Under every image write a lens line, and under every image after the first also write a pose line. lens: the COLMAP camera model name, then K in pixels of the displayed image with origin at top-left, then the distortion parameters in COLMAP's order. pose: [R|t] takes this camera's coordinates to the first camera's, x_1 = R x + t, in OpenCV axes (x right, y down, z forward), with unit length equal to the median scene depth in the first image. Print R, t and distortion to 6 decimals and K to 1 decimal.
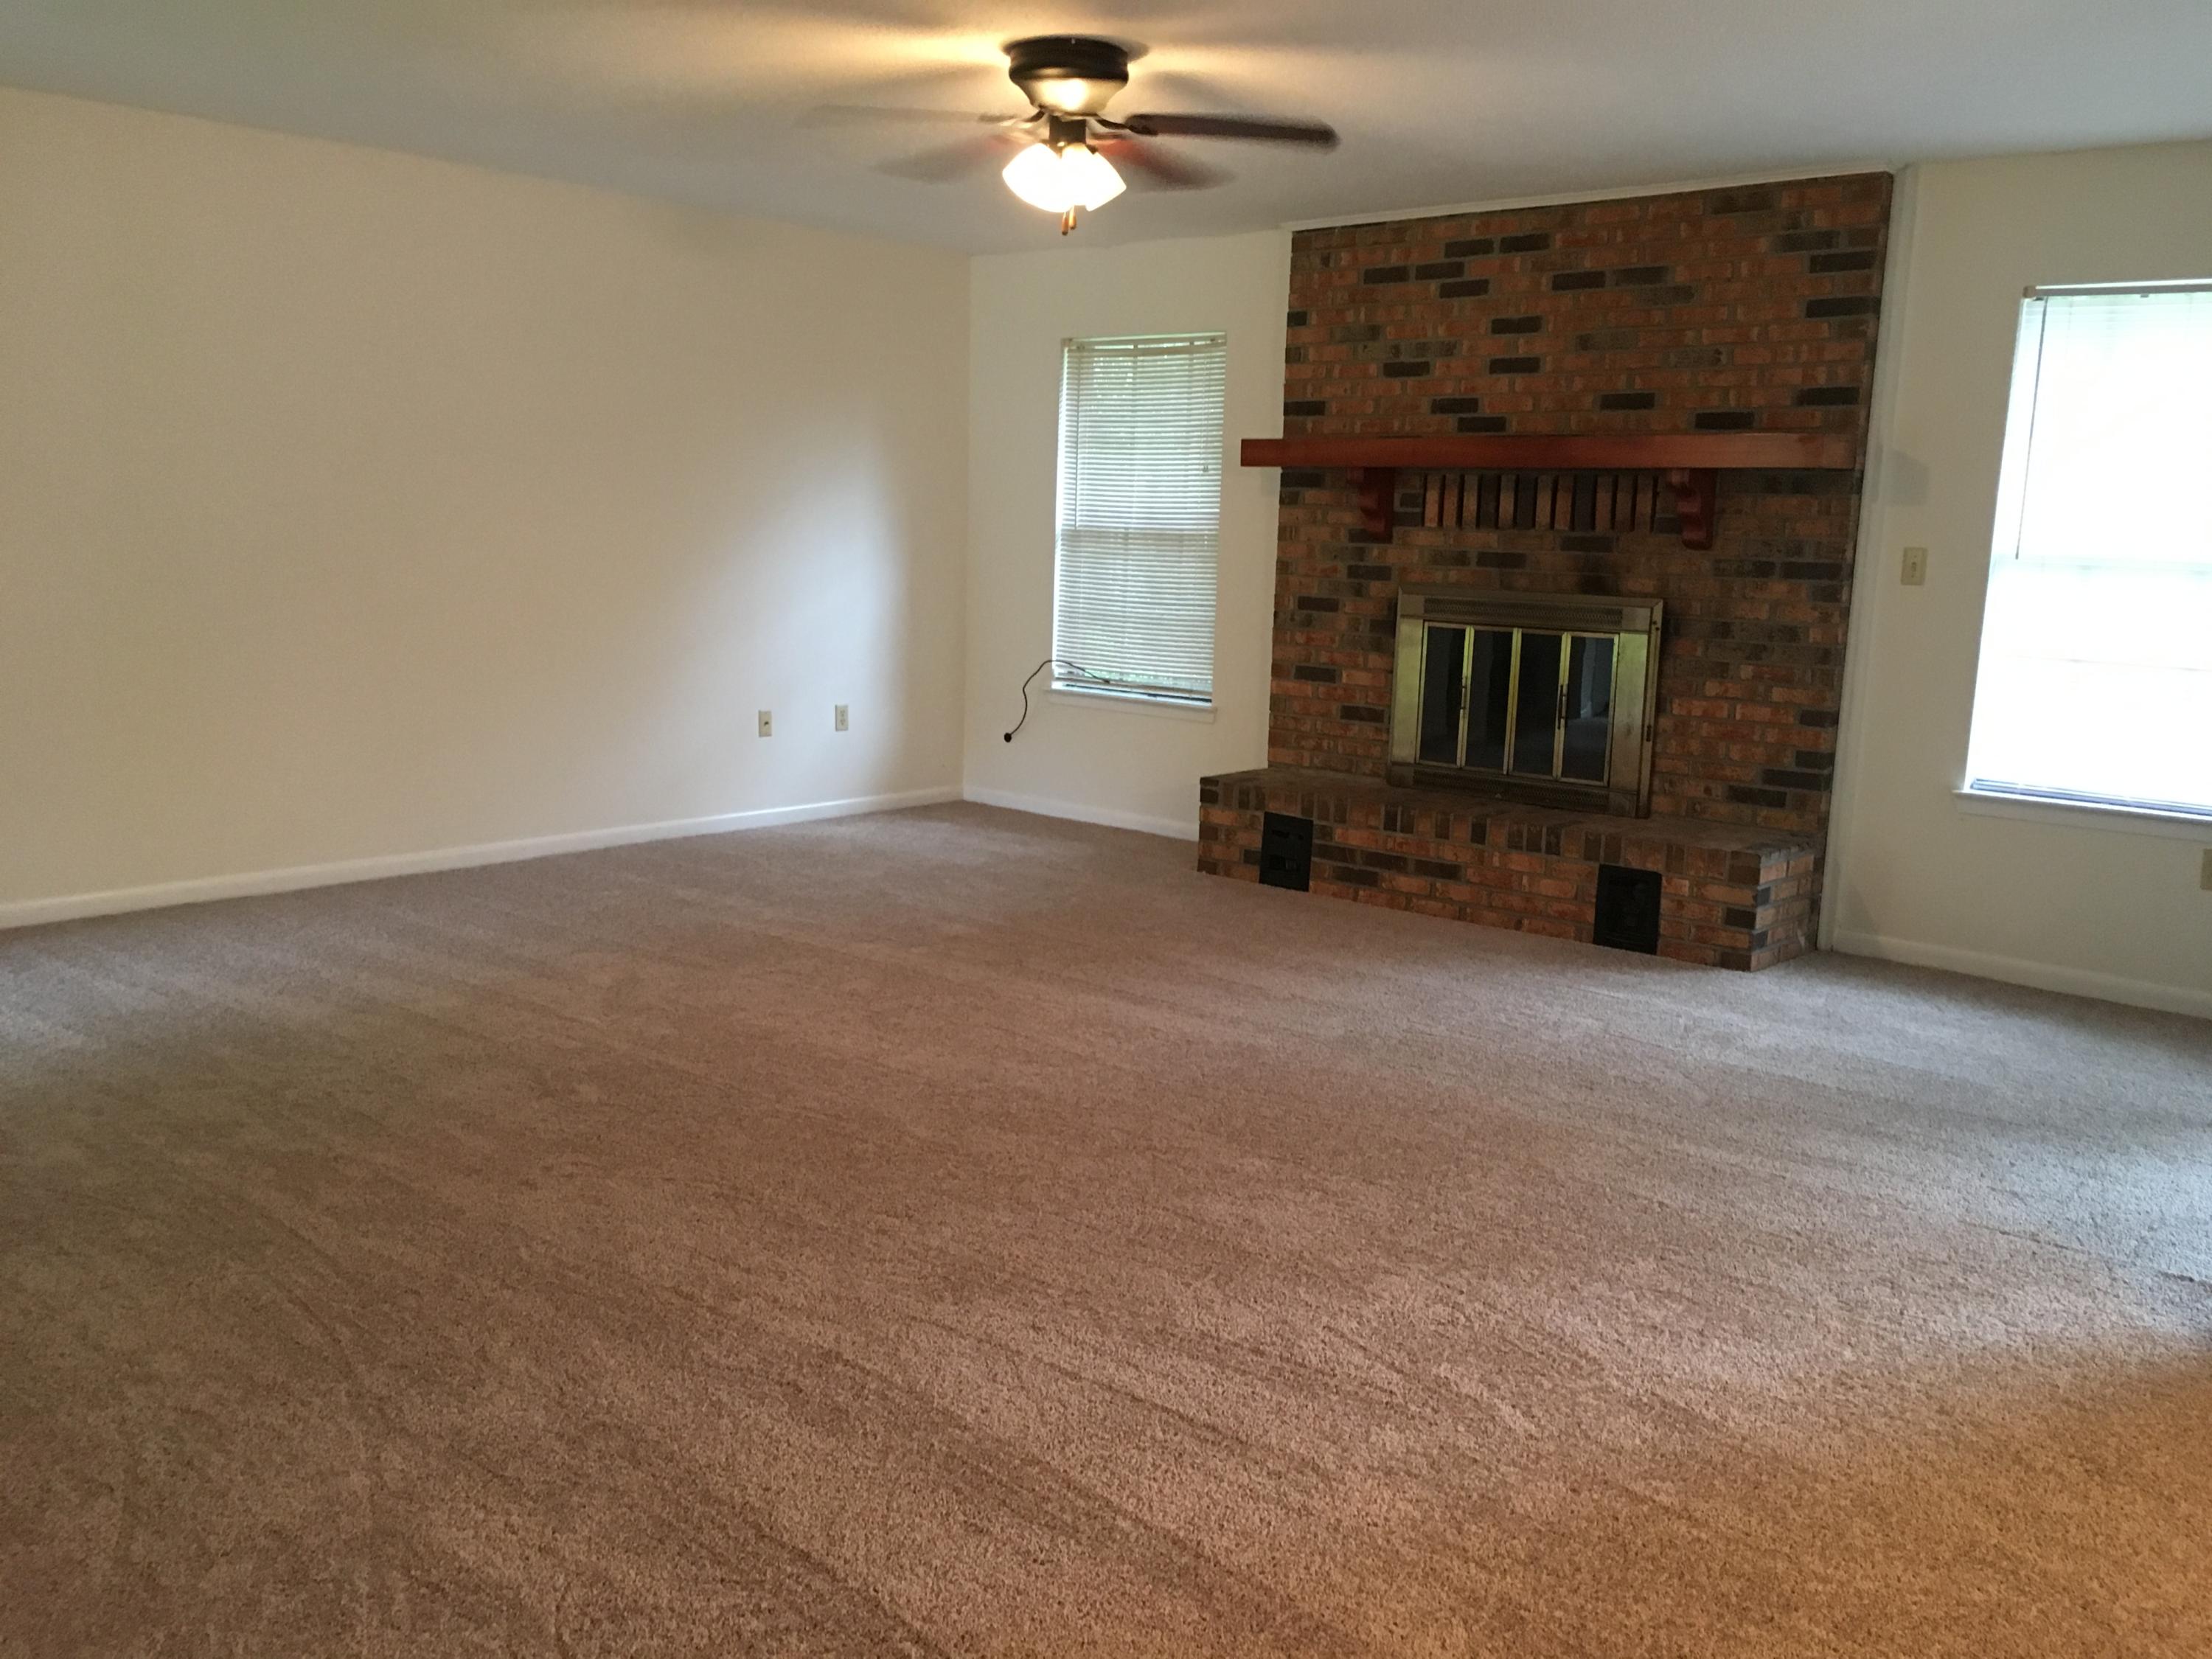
lens RADIAL K [[1878.3, 0, 1103.6], [0, 1878.3, 835.2], [0, 0, 1]] dist [0.079086, -0.092377]
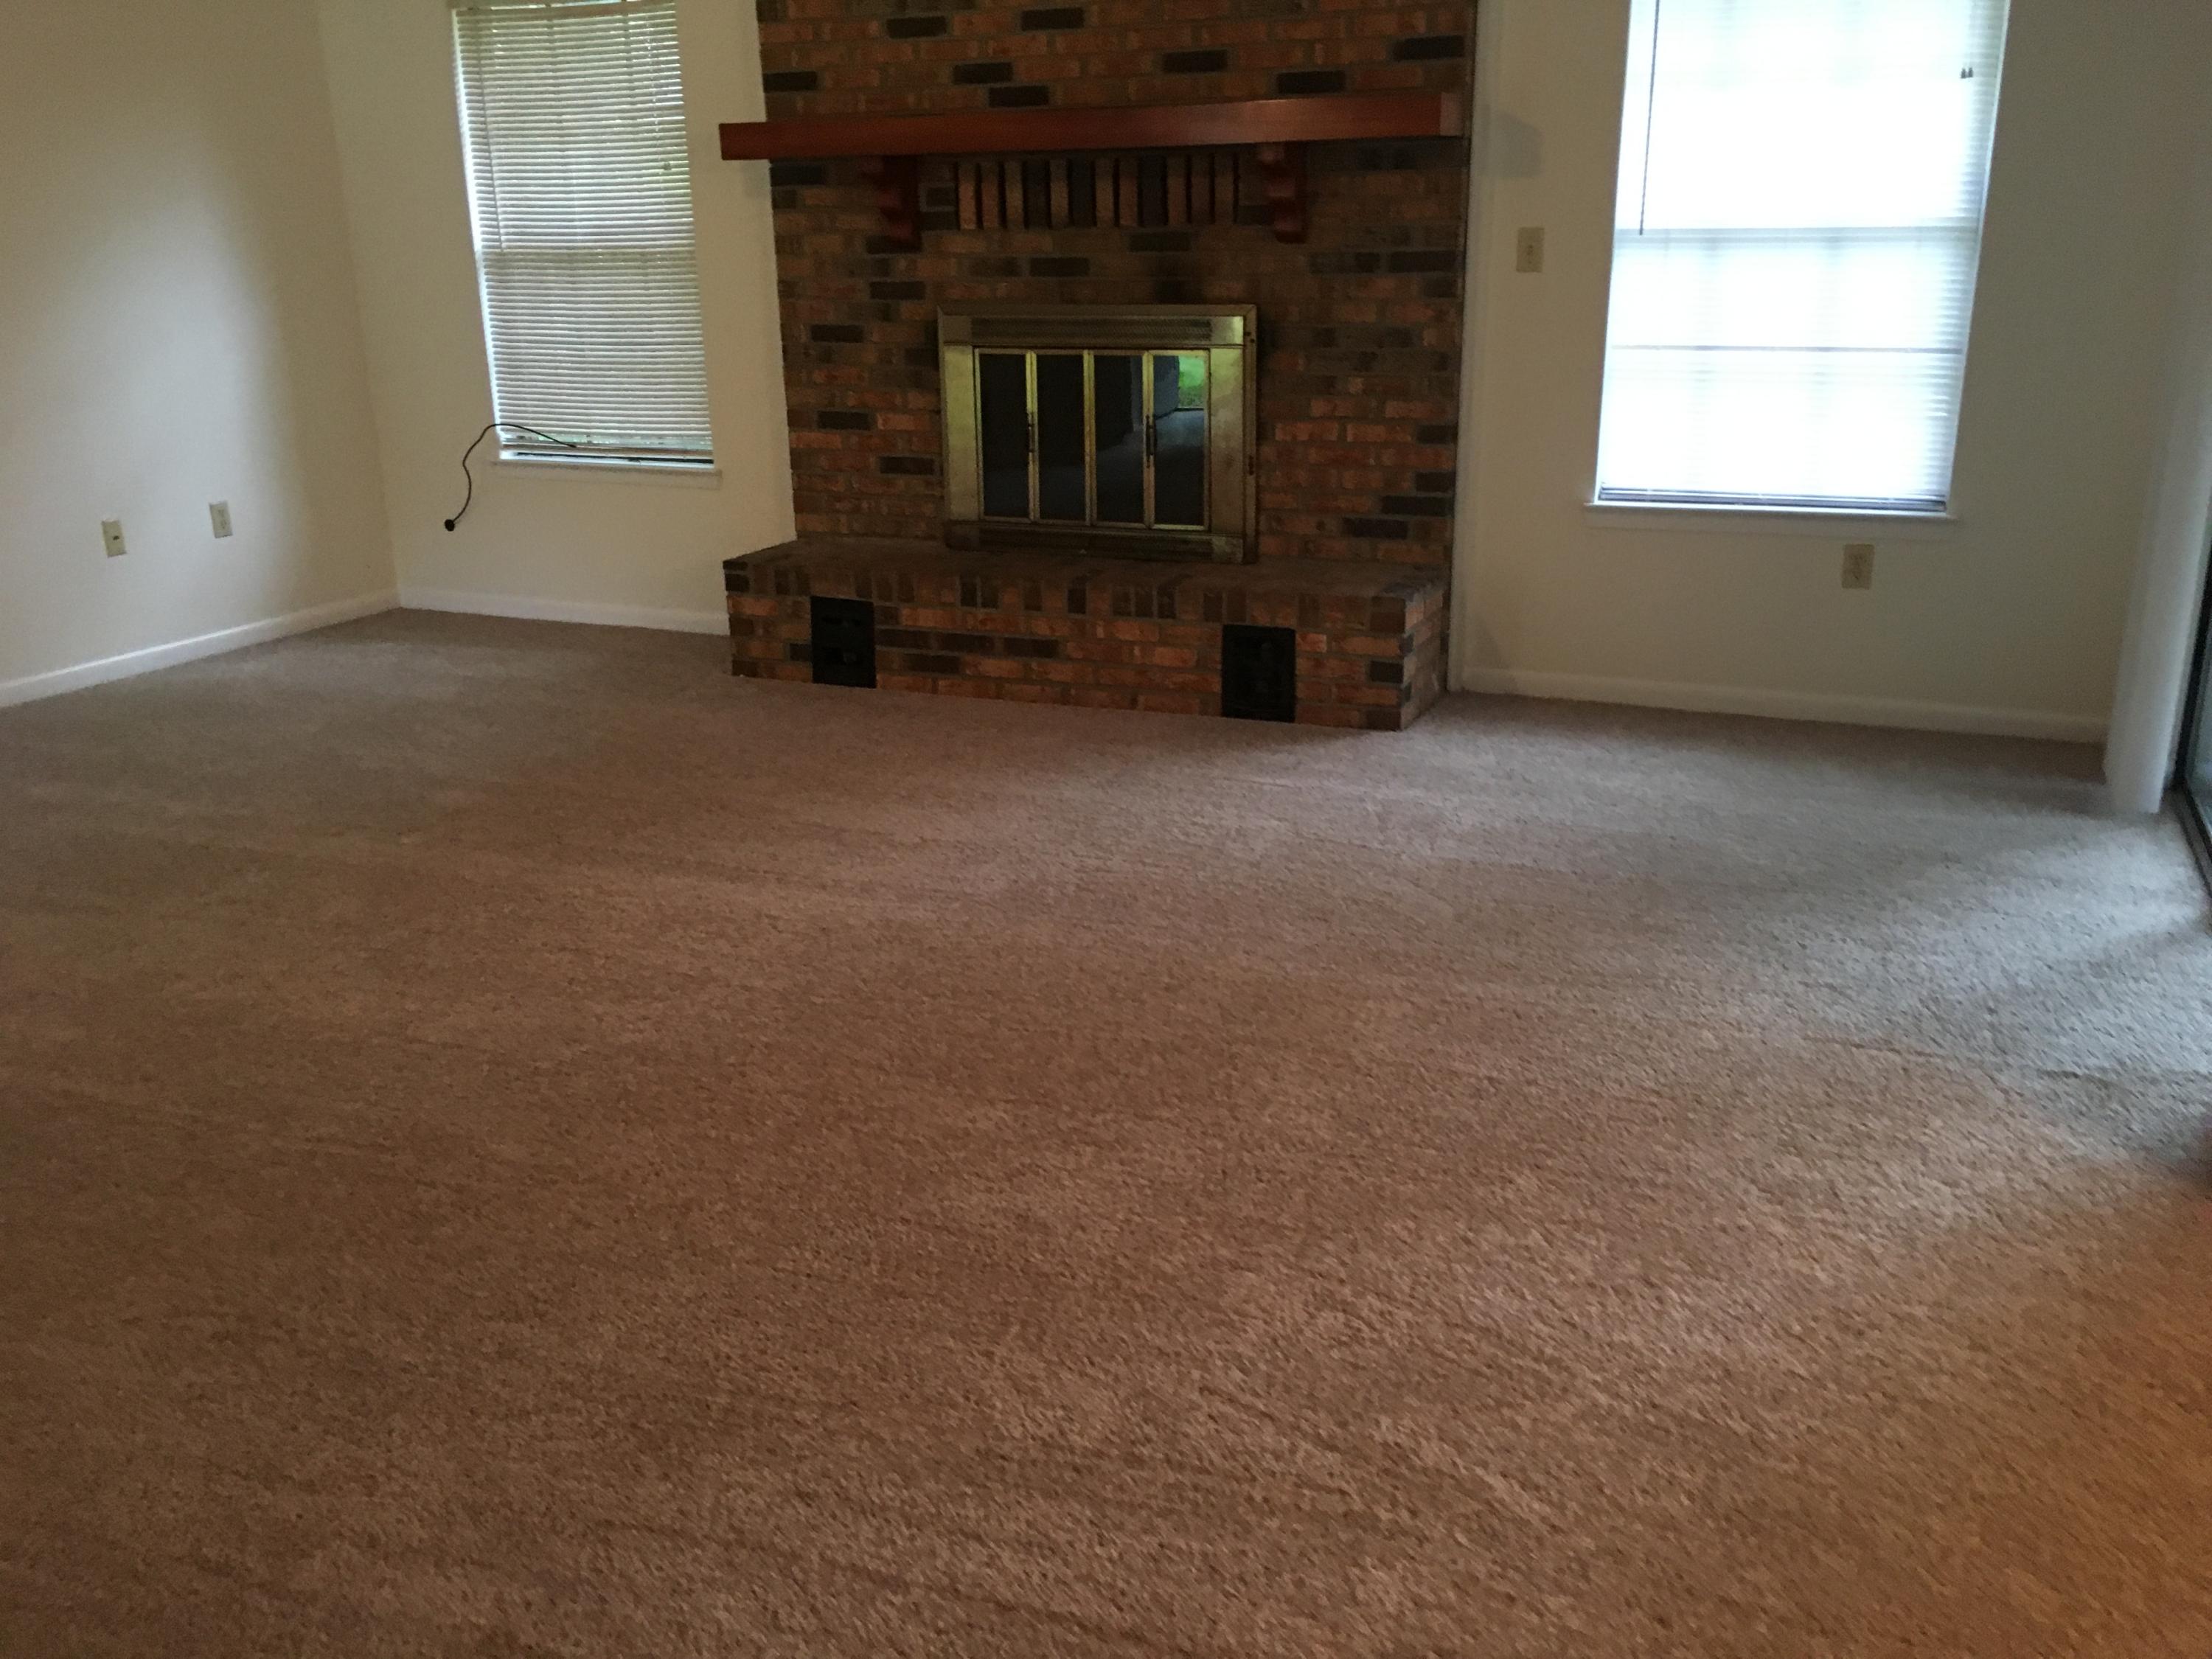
lens RADIAL K [[1878.3, 0, 1103.6], [0, 1878.3, 835.2], [0, 0, 1]] dist [0.079086, -0.092377]
pose [[0.948980, -0.139314, 0.282893, -0.057219], [0.097051, 0.982605, 0.158333, -0.038862], [-0.300030, -0.122799, 0.945993, 0.227814]]
